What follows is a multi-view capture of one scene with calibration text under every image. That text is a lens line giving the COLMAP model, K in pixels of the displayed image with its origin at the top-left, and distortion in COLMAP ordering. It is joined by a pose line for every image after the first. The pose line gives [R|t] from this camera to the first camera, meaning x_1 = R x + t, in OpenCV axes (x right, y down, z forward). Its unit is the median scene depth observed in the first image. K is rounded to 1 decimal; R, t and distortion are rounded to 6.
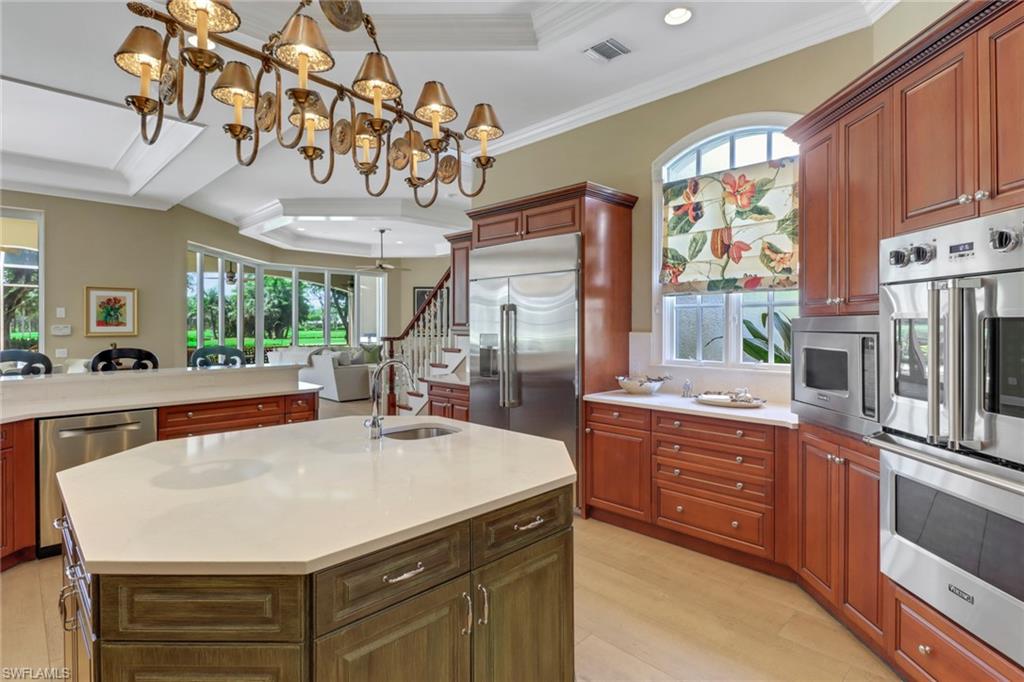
lens RADIAL K [[524.2, 0, 511.6], [0, 524.2, 320.4], [0, 0, 1]] dist [0.000590, -0.000455]
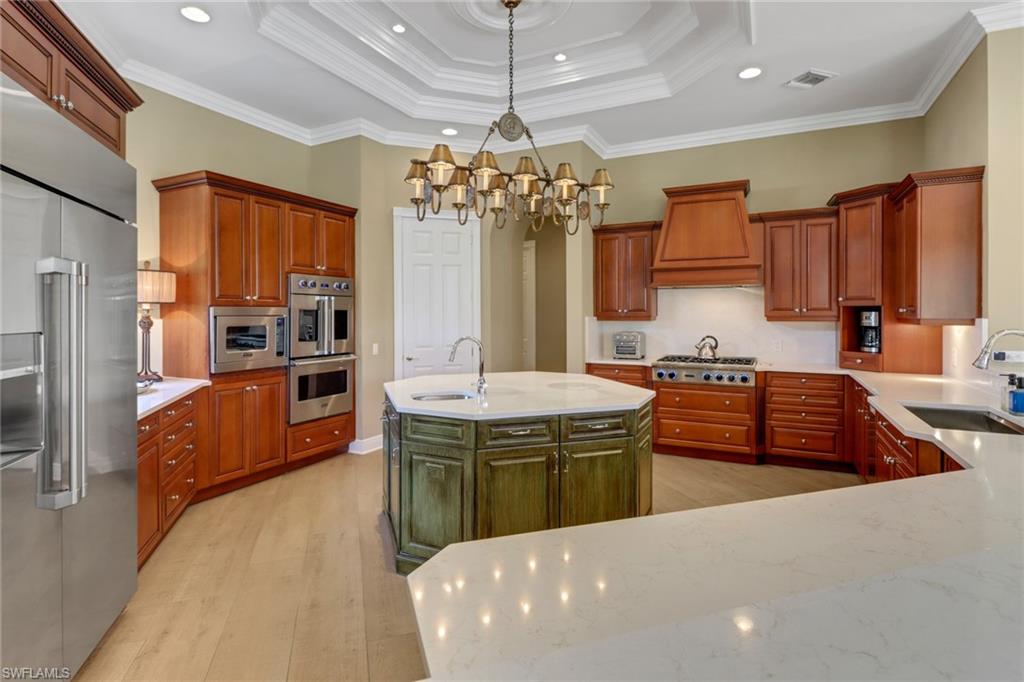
lens RADIAL K [[524.2, 0, 511.6], [0, 524.2, 320.4], [0, 0, 1]] dist [0.000590, -0.000455]
pose [[0.898128, 0.004996, -0.439705, 0.488943], [0.003034, 0.999841, 0.017556, 0.006149], [0.439723, -0.017102, 0.897971, -0.626859]]
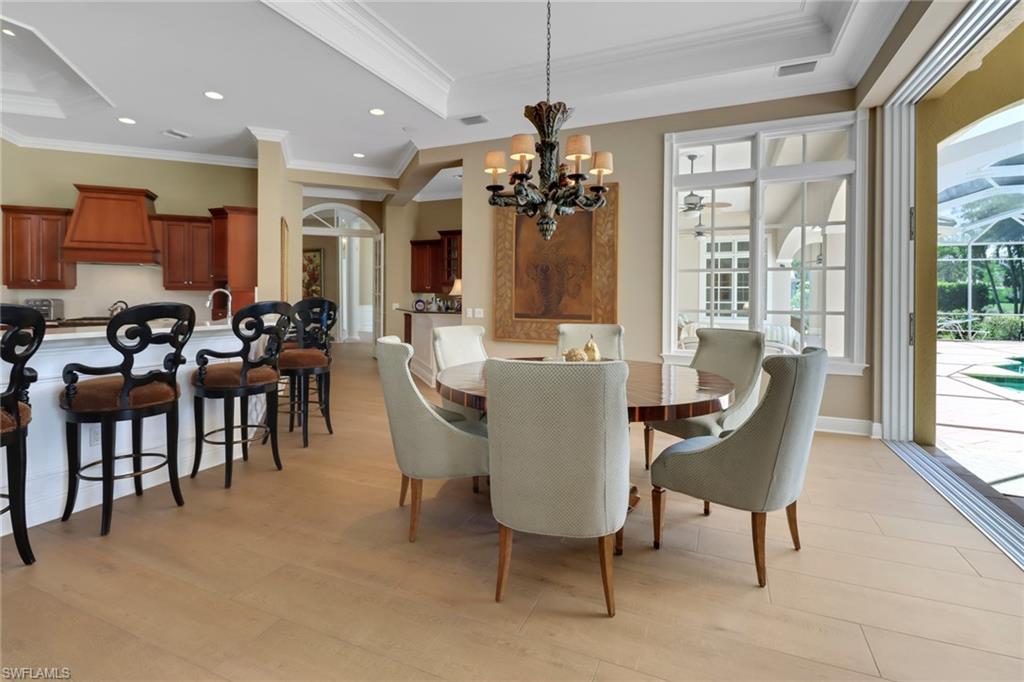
lens RADIAL K [[491.9, 0, 511.2], [0, 491.9, 300.7], [0, 0, 1]] dist [-0.000960, -0.000844]
pose [[0.924780, 0.004246, 0.380479, 1.529453], [-0.009210, 0.999895, 0.011226, 0.081329], [-0.380391, -0.013885, 0.924721, -2.045255]]
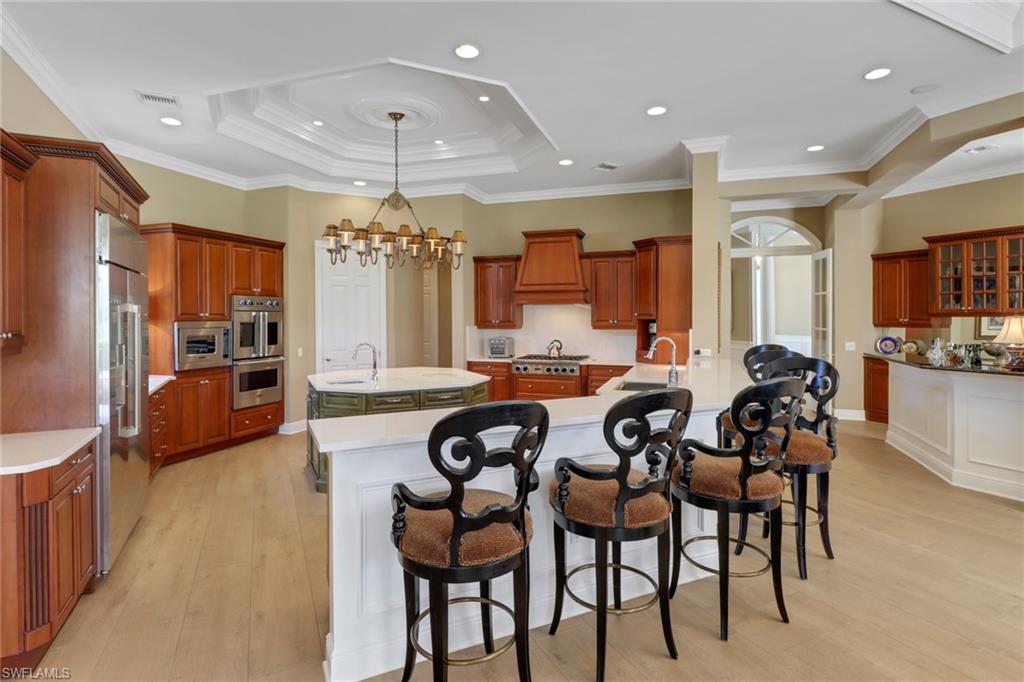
lens RADIAL K [[524.2, 0, 511.6], [0, 524.2, 320.4], [0, 0, 1]] dist [0.000590, -0.000455]
pose [[0.949162, 0.000176, -0.314788, 1.156954], [0.003957, 0.999914, 0.012492, -0.055380], [0.314763, -0.013102, 0.949080, -1.442666]]
